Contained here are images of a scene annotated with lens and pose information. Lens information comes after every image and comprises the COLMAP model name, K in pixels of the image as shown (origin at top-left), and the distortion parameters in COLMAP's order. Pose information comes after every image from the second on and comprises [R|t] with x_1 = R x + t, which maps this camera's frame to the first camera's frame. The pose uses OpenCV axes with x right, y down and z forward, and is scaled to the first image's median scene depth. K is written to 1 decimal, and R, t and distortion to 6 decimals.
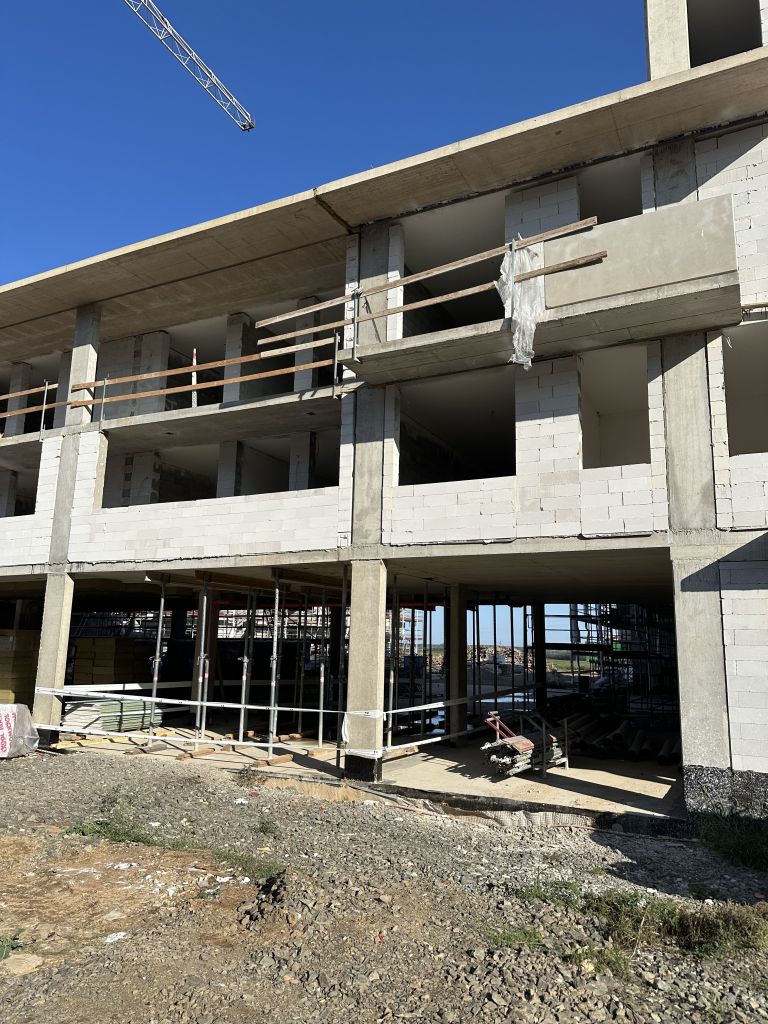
lens RADIAL K [[706.2, 0, 384.0], [0, 706.2, 512.0], [0, 0, 1]] dist [0.128855, -0.201066]
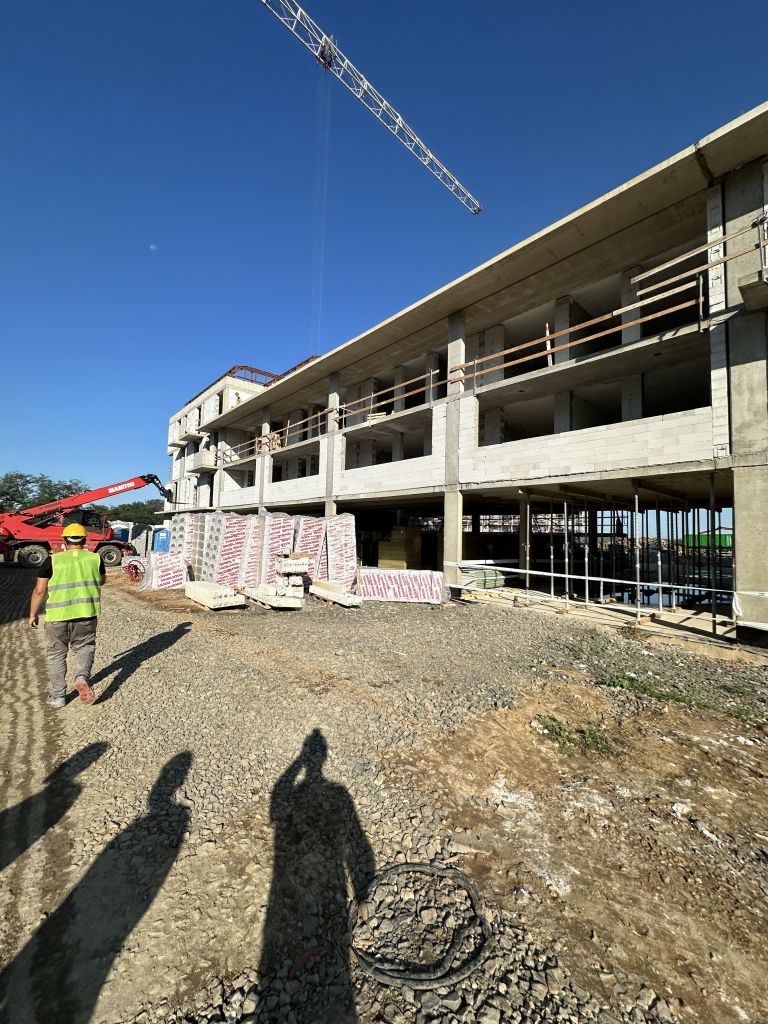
lens RADIAL K [[405.2, 0, 381.7], [0, 405.2, 508.3], [0, 0, 1]] dist [-0.001892, 0.000569]
pose [[0.927199, -0.023287, -0.373846, -0.267110], [0.066361, 0.992490, 0.102764, 0.021943], [0.368645, -0.120092, 0.921780, 0.121554]]
